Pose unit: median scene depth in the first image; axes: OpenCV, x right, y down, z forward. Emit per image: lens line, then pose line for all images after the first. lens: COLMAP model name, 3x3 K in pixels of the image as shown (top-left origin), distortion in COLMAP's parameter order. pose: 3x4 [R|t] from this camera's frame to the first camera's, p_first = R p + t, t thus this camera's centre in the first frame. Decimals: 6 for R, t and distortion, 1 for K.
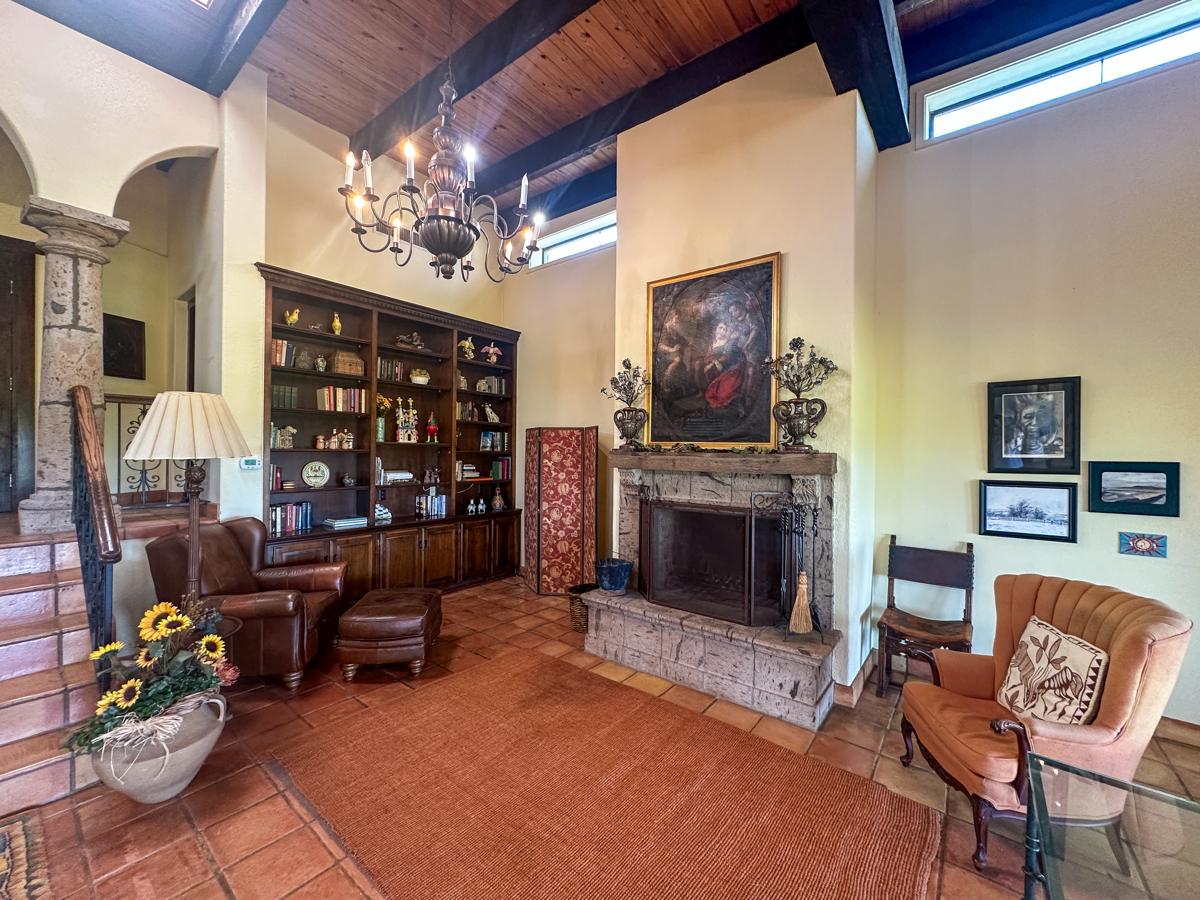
lens RADIAL K [[480.5, 0, 597.9], [0, 480.5, 453.1], [0, 0, 1]] dist [-0.003748, 0.000029]
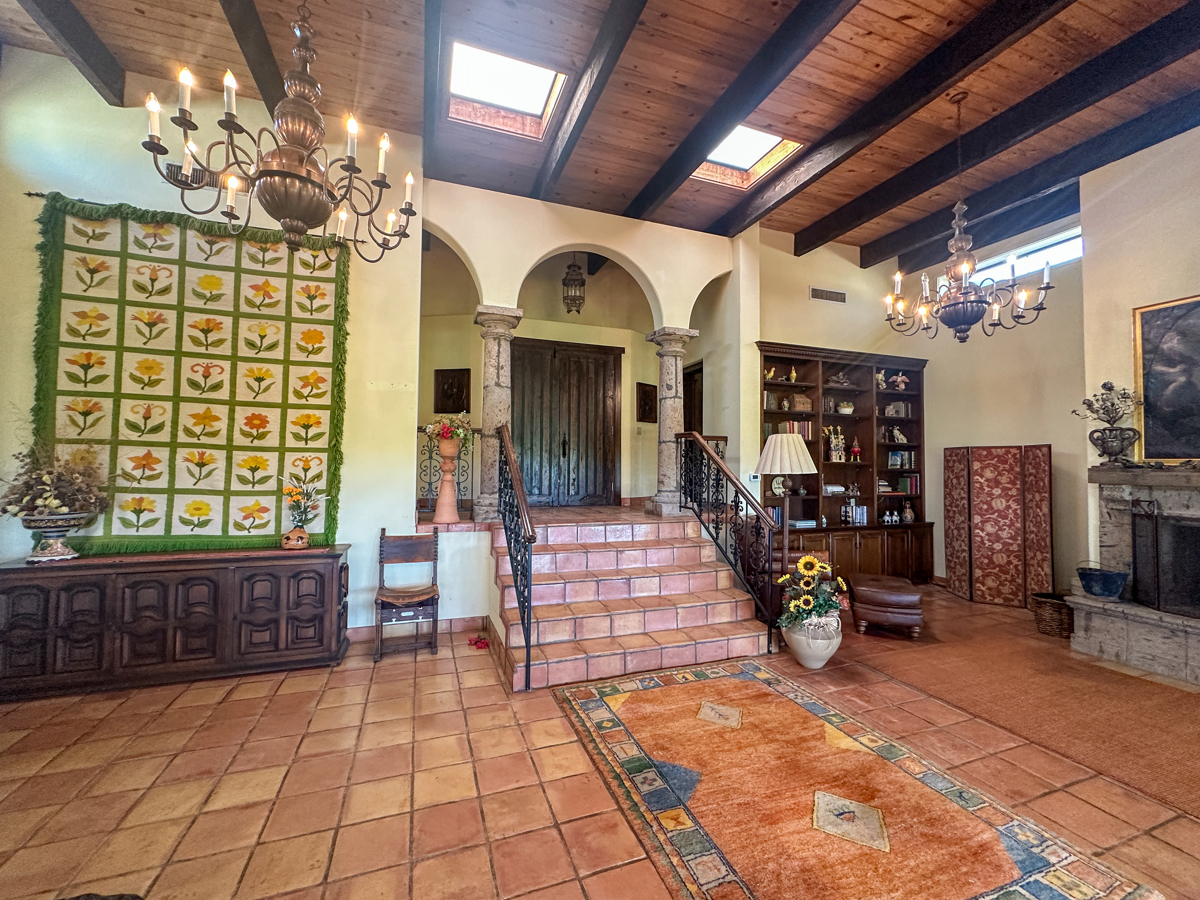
lens RADIAL K [[491.3, 0, 597.2], [0, 491.3, 451.9], [0, 0, 1]] dist [-0.002993, -0.000027]
pose [[0.850096, -0.021170, -0.526202, -0.335447], [0.000617, 0.999231, -0.039203, 0.002123], [0.526627, 0.033001, 0.849455, -0.520858]]
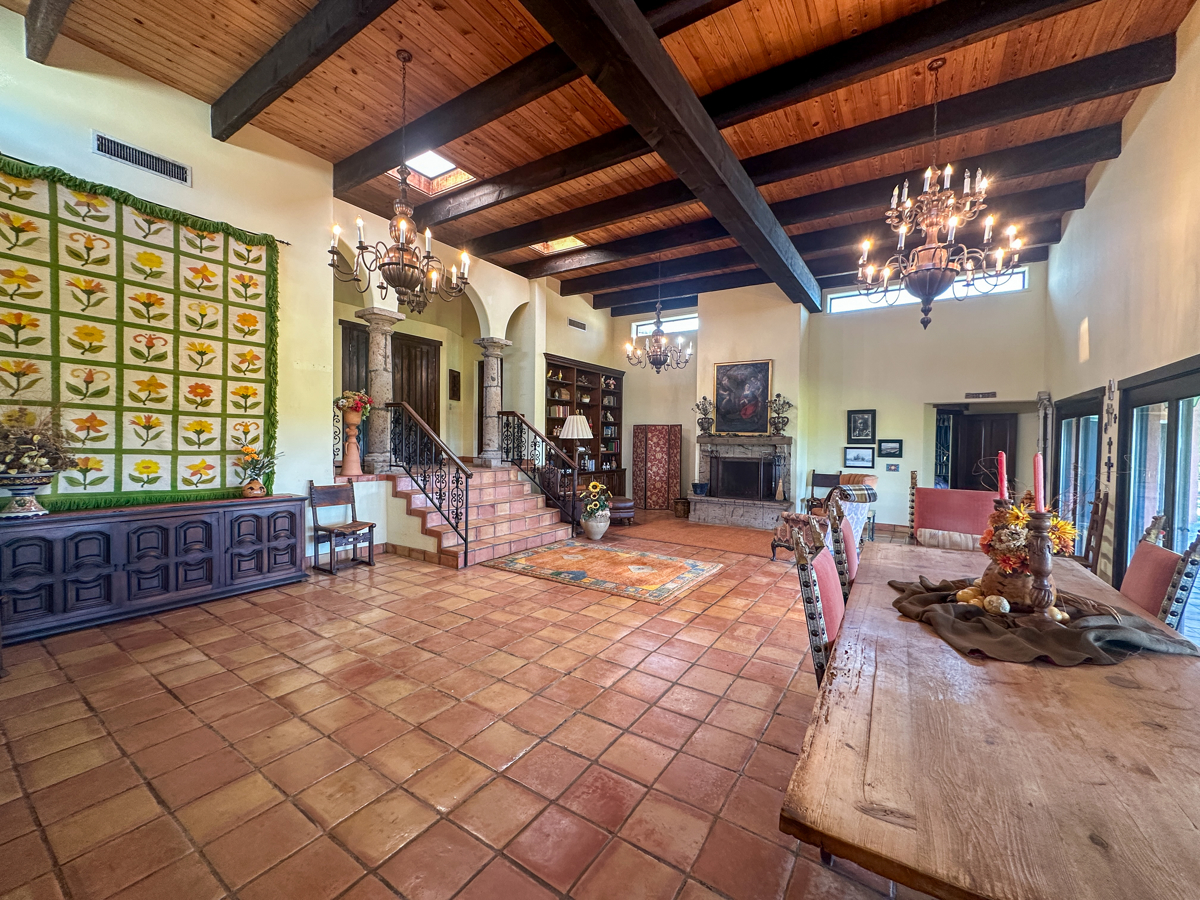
lens RADIAL K [[480.5, 0, 597.9], [0, 480.5, 453.1], [0, 0, 1]] dist [-0.003748, 0.000029]
pose [[0.997054, -0.002411, 0.076659, -0.623982], [0.000566, 0.999710, 0.024081, 0.020967], [-0.076695, -0.023966, 0.996767, -1.256209]]
